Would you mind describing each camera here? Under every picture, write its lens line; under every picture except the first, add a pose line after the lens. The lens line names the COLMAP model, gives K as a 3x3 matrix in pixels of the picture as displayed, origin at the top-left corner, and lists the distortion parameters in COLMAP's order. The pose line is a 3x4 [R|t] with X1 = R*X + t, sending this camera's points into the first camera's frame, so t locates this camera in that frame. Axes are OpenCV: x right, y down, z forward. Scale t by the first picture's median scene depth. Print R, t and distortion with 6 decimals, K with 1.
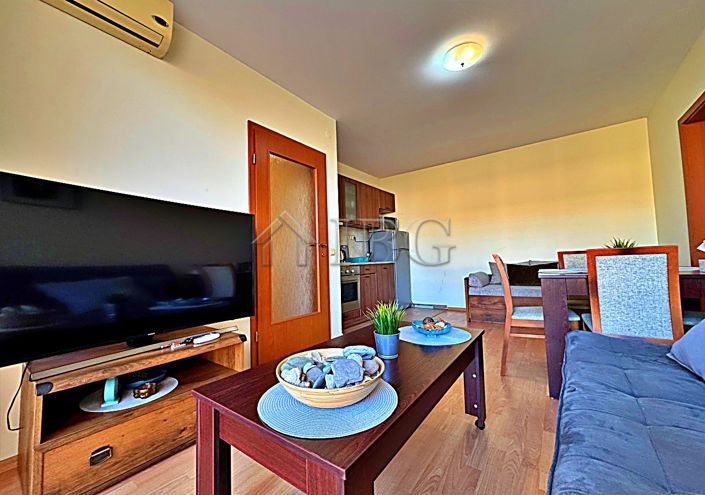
lens RADIAL K [[280.6, 0, 352.1], [0, 280.6, 246.4], [0, 0, 1]] dist [-0.000133, -0.000496]
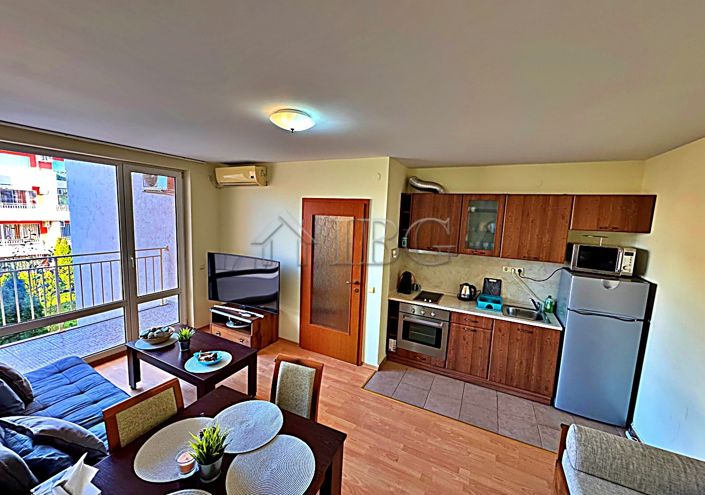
lens RADIAL K [[280.6, 0, 352.1], [0, 280.6, 246.4], [0, 0, 1]] dist [-0.000133, -0.000496]
pose [[0.167887, 0.152770, -0.973897, 0.753875], [0.007393, 0.987696, 0.156209, -0.251569], [0.985779, -0.033426, 0.164692, 0.597120]]
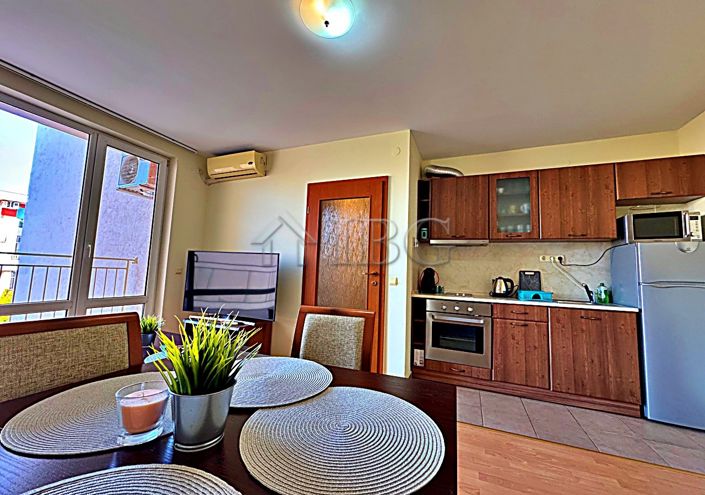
lens RADIAL K [[280.6, 0, 352.1], [0, 280.6, 246.4], [0, 0, 1]] dist [-0.000133, -0.000496]
pose [[0.238537, -0.051776, -0.969752, 0.610056], [0.008147, 0.998649, -0.051315, -0.037035], [0.971099, 0.004340, 0.238636, 0.522461]]
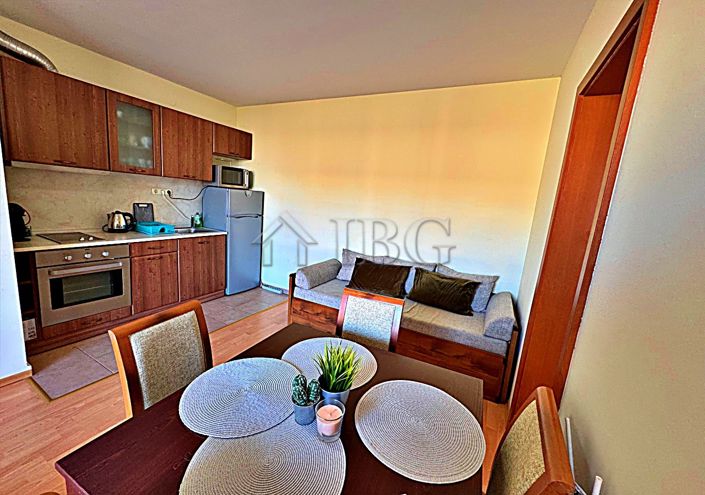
lens RADIAL K [[280.6, 0, 352.1], [0, 280.6, 246.4], [0, 0, 1]] dist [-0.000133, -0.000496]
pose [[0.981397, 0.087943, 0.170661, 0.429991], [-0.124497, 0.968198, 0.217007, -0.134392], [-0.146149, -0.234217, 0.961136, 0.297069]]
